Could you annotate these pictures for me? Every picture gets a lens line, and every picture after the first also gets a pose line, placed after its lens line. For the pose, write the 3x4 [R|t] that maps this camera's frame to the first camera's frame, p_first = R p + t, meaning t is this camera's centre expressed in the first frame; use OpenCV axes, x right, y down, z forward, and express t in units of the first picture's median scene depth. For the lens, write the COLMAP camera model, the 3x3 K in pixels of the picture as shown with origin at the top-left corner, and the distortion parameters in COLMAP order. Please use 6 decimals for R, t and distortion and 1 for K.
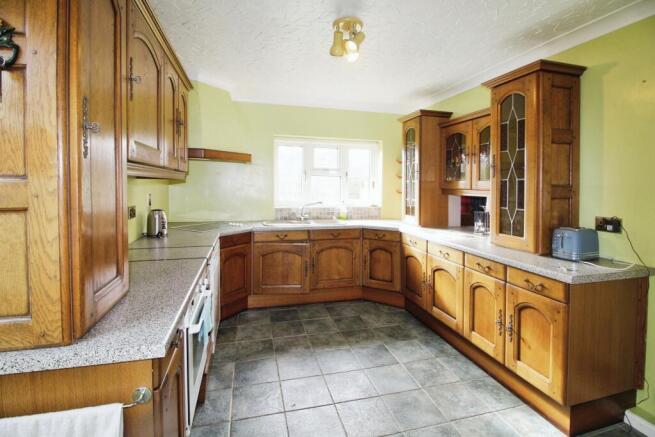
lens RADIAL K [[314.8, 0, 331.8], [0, 314.8, 195.1], [0, 0, 1]] dist [-0.004423, -0.000568]
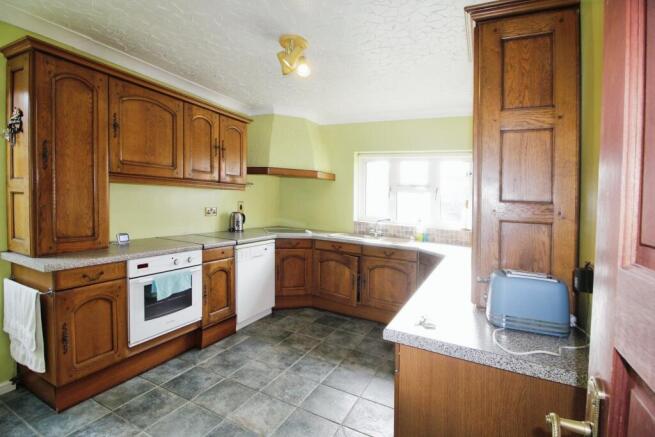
lens RADIAL K [[314.8, 0, 328.9], [0, 314.8, 213.7], [0, 0, 1]] dist [-0.004423, -0.000568]
pose [[0.743923, 0.057830, -0.665758, 0.541819], [-0.064160, 0.997827, 0.014983, 0.005093], [0.665178, 0.031569, 0.746017, 0.193398]]
